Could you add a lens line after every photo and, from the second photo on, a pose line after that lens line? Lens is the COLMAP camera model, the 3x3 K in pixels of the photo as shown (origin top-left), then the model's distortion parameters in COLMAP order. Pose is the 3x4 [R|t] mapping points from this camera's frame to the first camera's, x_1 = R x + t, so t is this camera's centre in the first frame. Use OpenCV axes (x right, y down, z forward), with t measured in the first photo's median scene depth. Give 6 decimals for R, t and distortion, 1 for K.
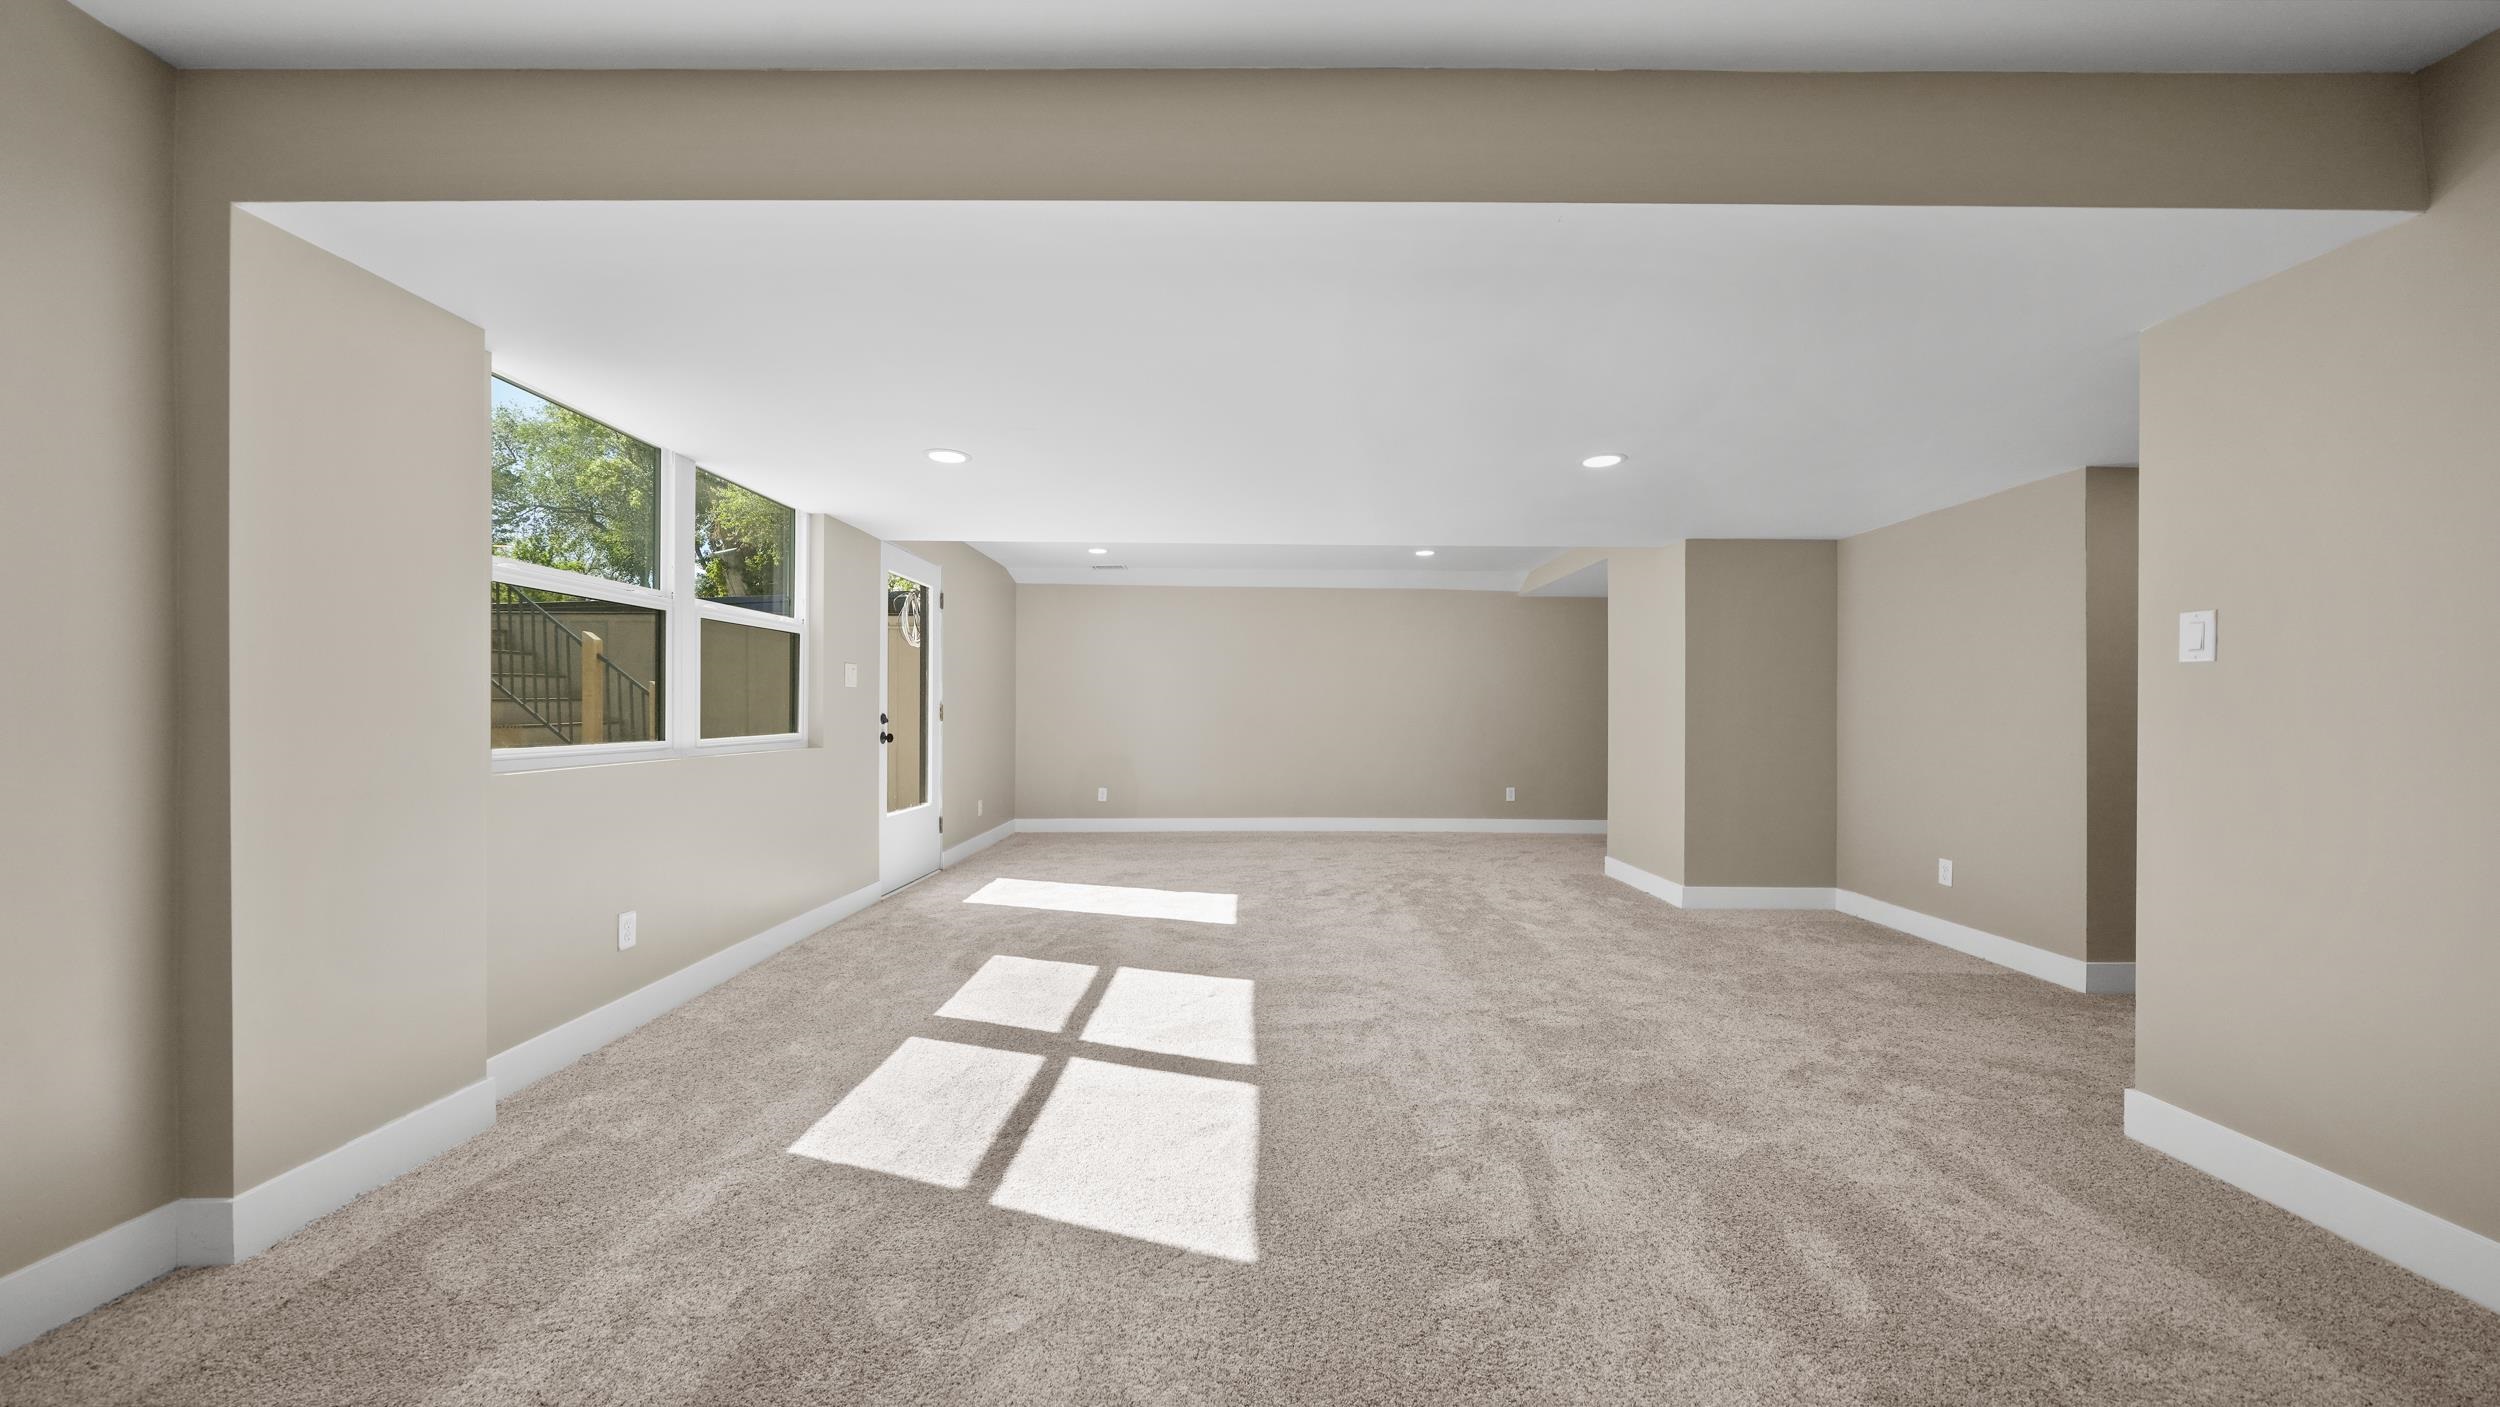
lens RADIAL K [[840.6, 0, 1259.1], [0, 840.6, 711.3], [0, 0, 1]] dist [-0.001393, -0.000048]
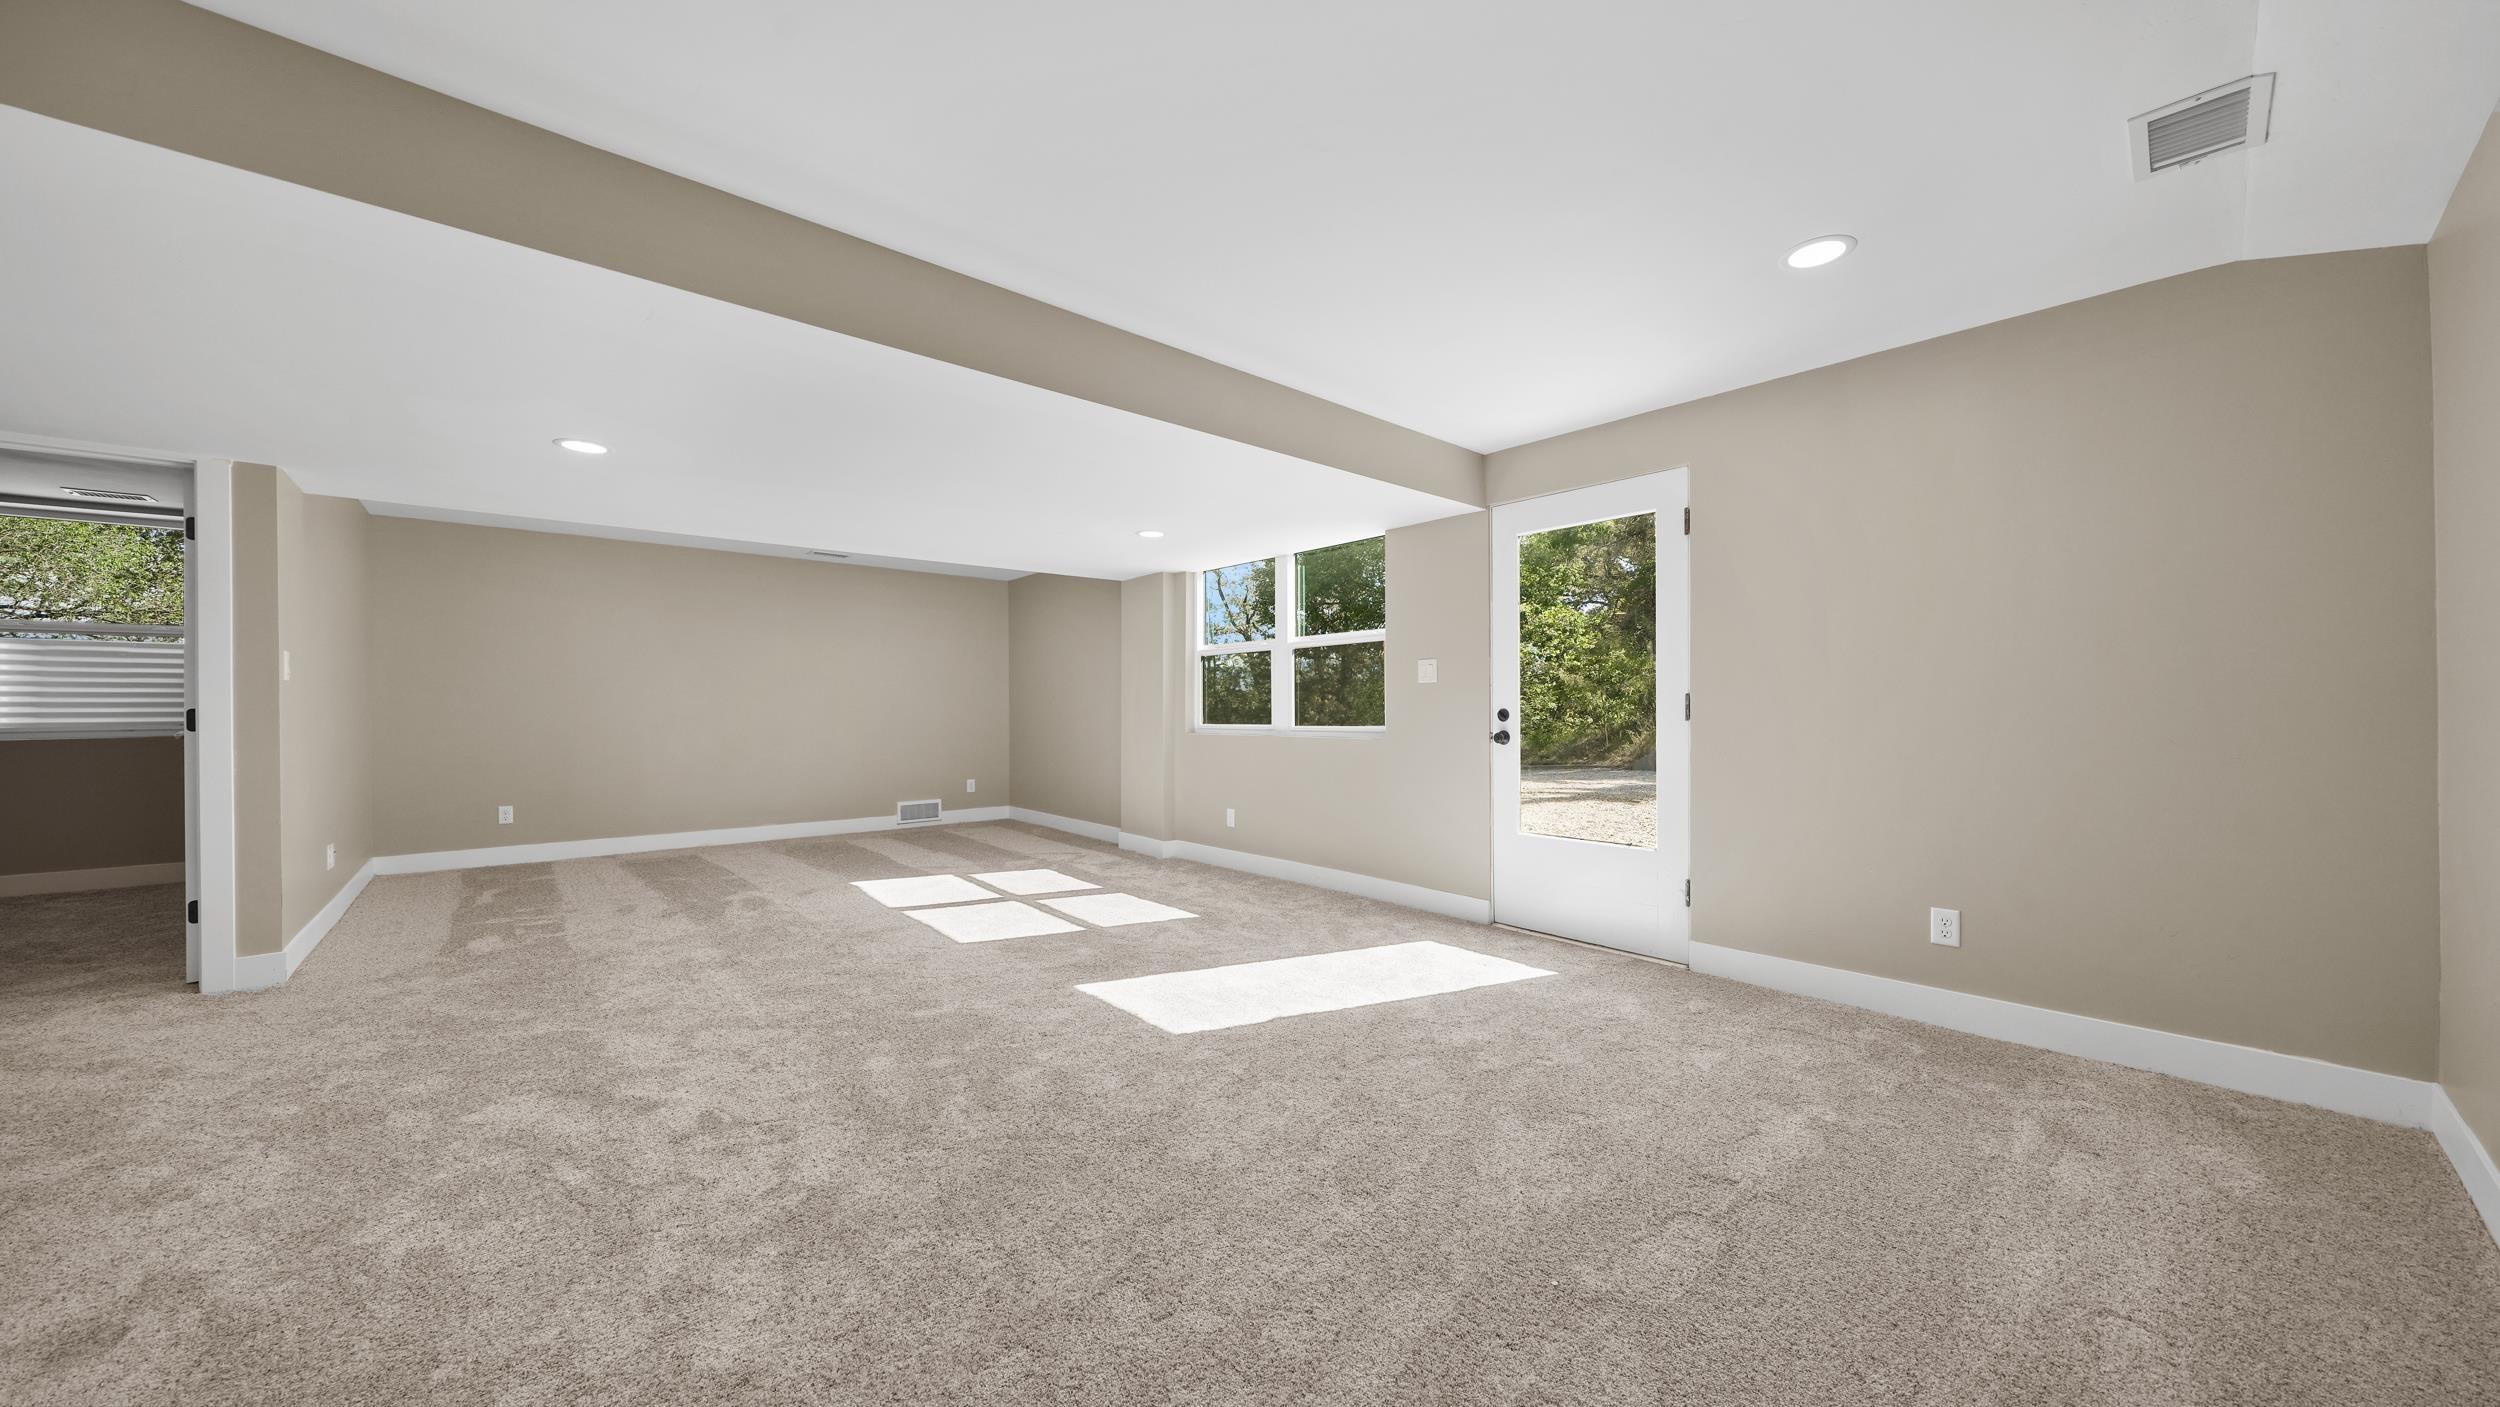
lens RADIAL K [[840.6, 0, 1259.1], [0, 840.6, 711.3], [0, 0, 1]] dist [-0.001393, -0.000048]
pose [[-0.768386, 0.000697, -0.639986, 0.408745], [0.001536, 0.999999, -0.000756, 0.006755], [0.639985, -0.001564, -0.768386, 2.149641]]
